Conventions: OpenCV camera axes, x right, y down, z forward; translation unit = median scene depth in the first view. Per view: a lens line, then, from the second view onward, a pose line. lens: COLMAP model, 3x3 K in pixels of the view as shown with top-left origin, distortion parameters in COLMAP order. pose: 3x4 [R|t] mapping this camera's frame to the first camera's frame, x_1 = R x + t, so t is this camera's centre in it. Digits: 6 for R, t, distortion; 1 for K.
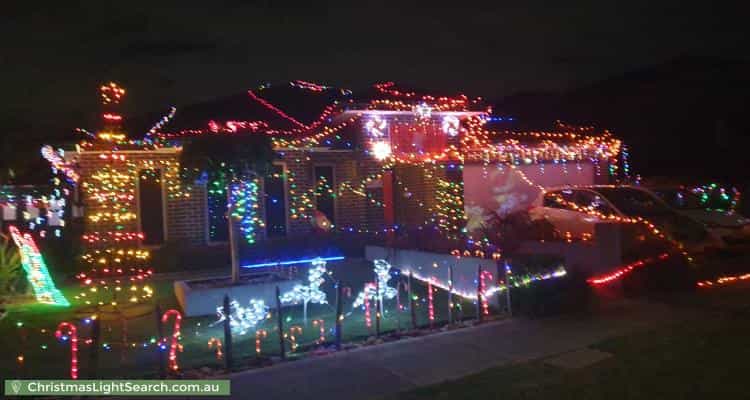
lens RADIAL K [[559.3, 0, 392.2], [0, 559.3, 201.2], [0, 0, 1]] dist [0.009922, -0.003046]
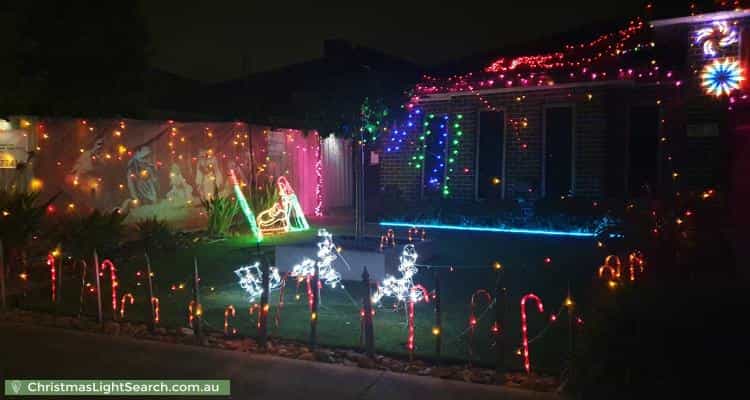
lens RADIAL K [[566.2, 0, 374.6], [0, 566.2, 196.8], [0, 0, 1]] dist [0.015272, -0.003143]
pose [[0.599188, 0.085690, -0.796009, 0.529585], [-0.019262, 0.995511, 0.092667, -0.016833], [0.800376, -0.040193, 0.598149, 0.585281]]
